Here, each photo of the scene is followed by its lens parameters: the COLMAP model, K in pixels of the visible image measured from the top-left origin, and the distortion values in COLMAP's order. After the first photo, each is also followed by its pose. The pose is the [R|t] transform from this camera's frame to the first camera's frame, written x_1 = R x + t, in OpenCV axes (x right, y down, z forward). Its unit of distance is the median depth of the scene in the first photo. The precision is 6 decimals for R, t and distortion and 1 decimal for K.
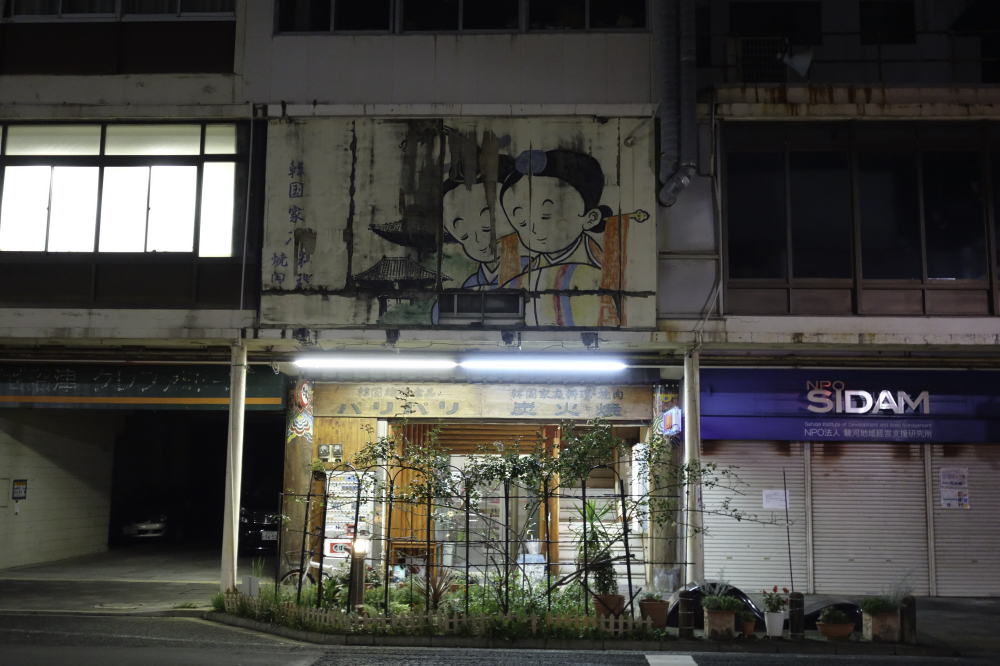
lens RADIAL K [[1076.8, 0, 501.9], [0, 1076.8, 331.4], [0, 0, 1]] dist [0.019087, 0.000000]
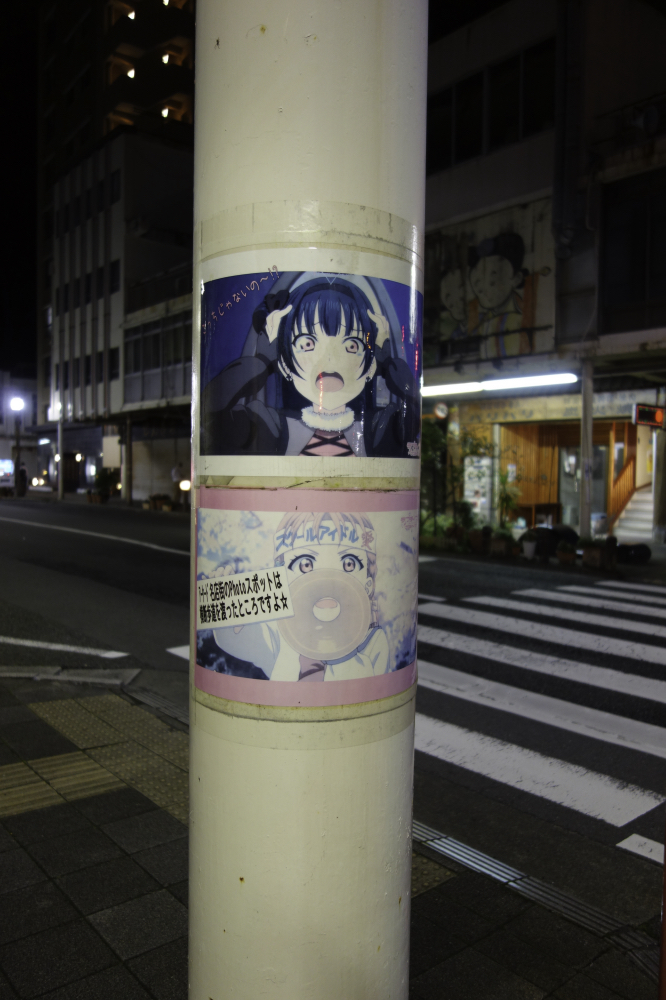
lens RADIAL K [[785.1, 0, 332.5], [0, 785.1, 499.8], [0, 0, 1]] dist [0.001633, -0.003582]
pose [[0.667132, 0.027210, -0.744442, 0.711739], [0.097140, 0.987622, 0.123150, 0.034105], [0.738579, -0.154473, 0.656231, 0.075185]]
